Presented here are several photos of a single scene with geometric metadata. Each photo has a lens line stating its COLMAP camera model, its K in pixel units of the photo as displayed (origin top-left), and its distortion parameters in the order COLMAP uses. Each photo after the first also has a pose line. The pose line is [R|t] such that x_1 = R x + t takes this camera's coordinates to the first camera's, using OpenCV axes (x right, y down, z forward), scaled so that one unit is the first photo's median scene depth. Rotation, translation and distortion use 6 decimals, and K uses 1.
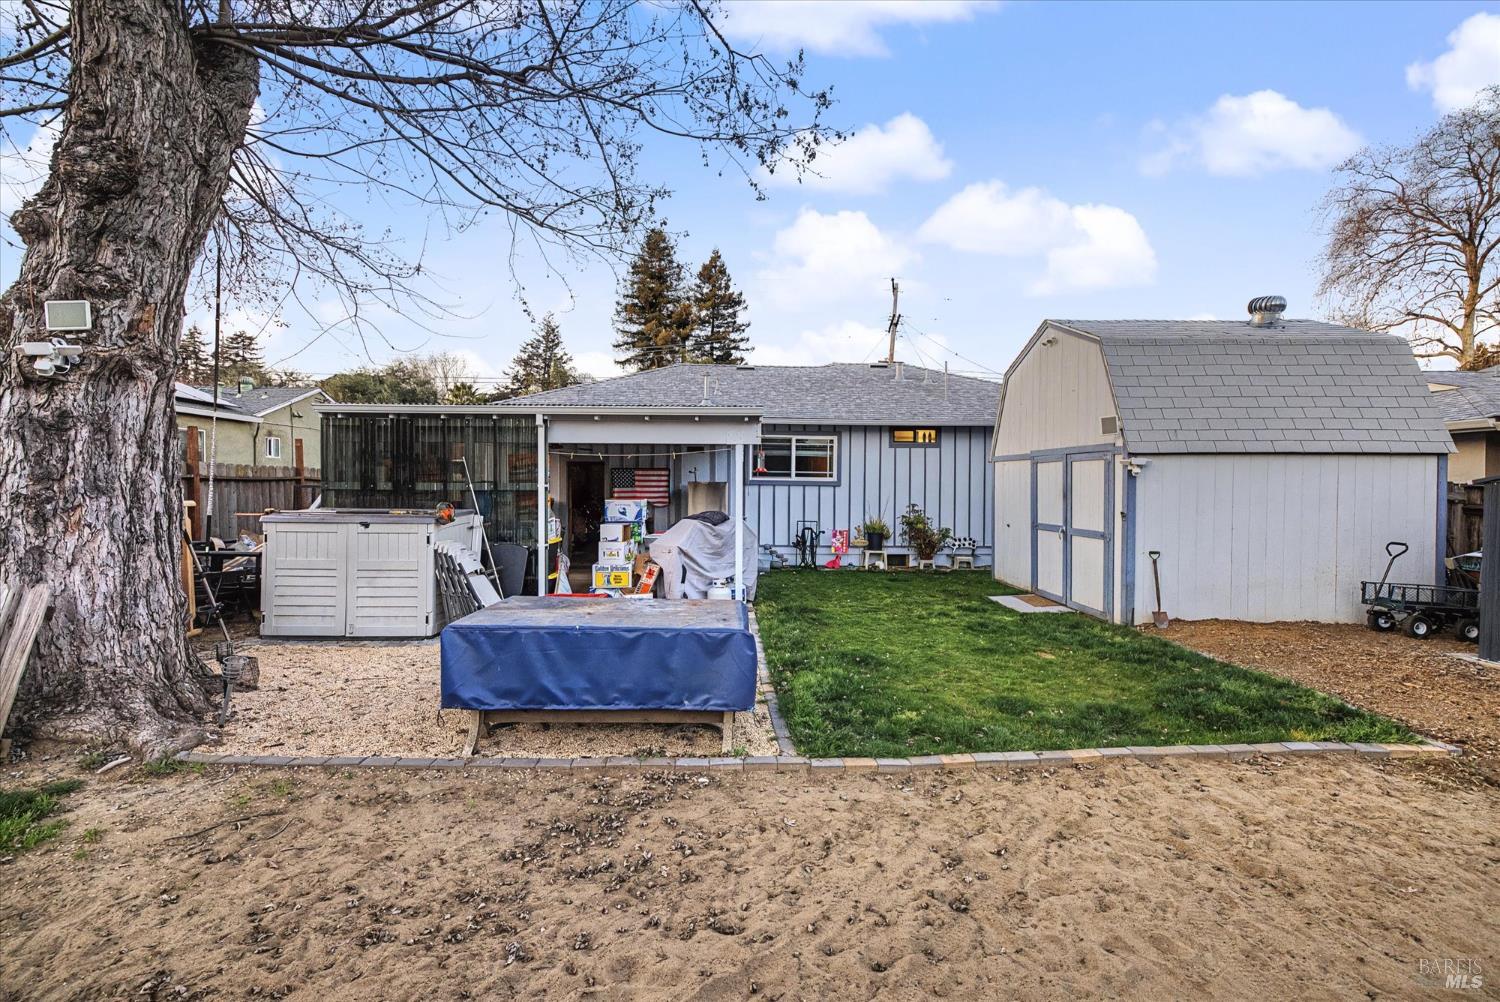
lens RADIAL K [[626.0, 0, 746.4], [0, 626.0, 491.6], [0, 0, 1]] dist [0.000822, 0.000435]
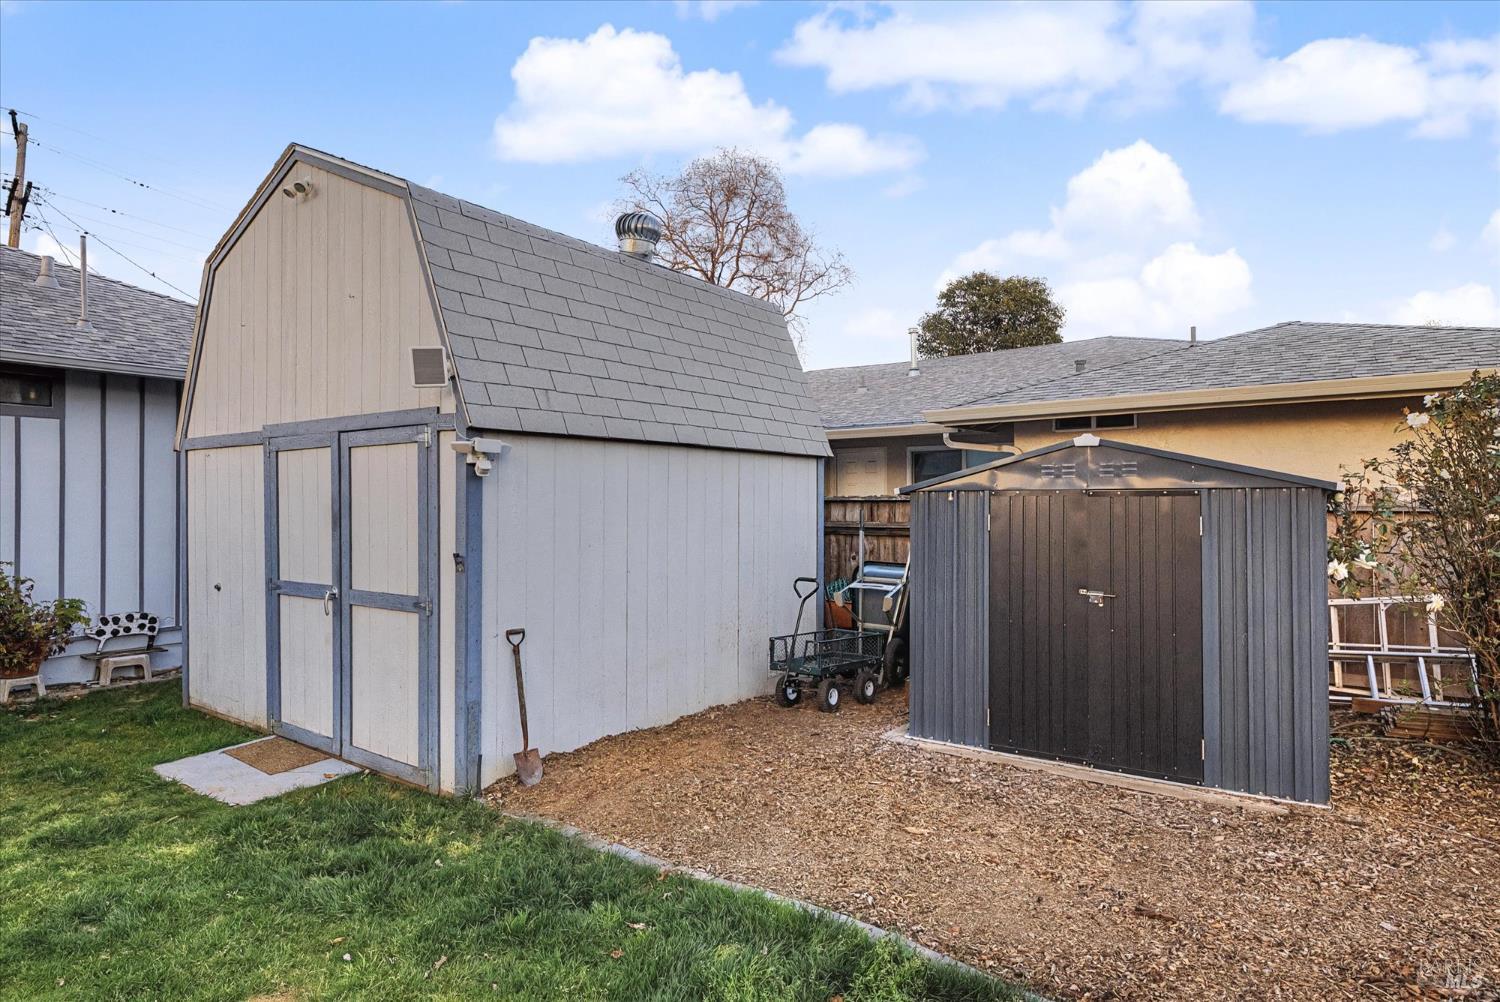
lens RADIAL K [[735.7, 0, 712.8], [0, 735.7, 499.1], [0, 0, 1]] dist [0.001037, 0.000646]
pose [[0.598985, 0.002134, 0.800757, 0.267968], [0.015215, 0.999786, -0.014045, 0.002774], [-0.800616, 0.020596, 0.598824, 0.504352]]
